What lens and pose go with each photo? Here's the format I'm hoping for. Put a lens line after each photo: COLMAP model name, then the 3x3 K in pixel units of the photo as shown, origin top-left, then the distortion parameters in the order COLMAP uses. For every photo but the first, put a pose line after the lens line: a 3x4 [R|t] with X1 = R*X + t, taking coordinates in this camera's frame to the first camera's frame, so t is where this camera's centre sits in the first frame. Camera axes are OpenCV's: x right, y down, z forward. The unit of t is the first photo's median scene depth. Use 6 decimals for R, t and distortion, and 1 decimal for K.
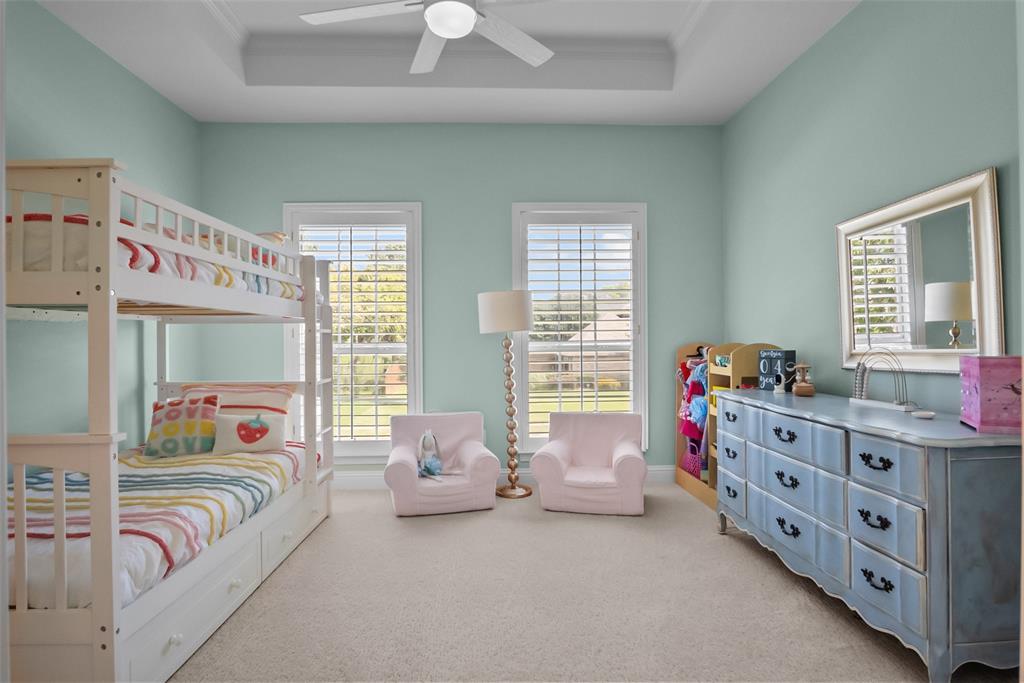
lens RADIAL K [[556.3, 0, 512.8], [0, 556.3, 339.4], [0, 0, 1]] dist [-0.028370, 0.001921]
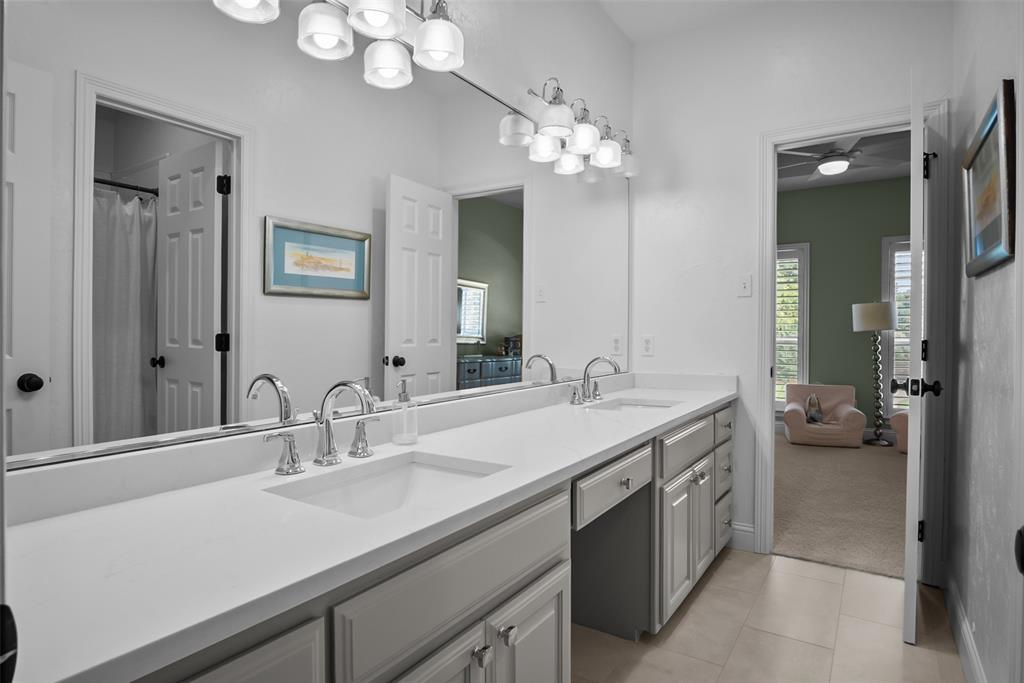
lens RADIAL K [[556.3, 0, 506.5], [0, 556.3, 338.3], [0, 0, 1]] dist [-0.028370, 0.001921]
pose [[0.807732, 0.018337, -0.589265, 0.056318], [-0.006366, 0.999729, 0.022383, -0.018978], [0.589515, -0.014328, 0.807630, -0.696876]]
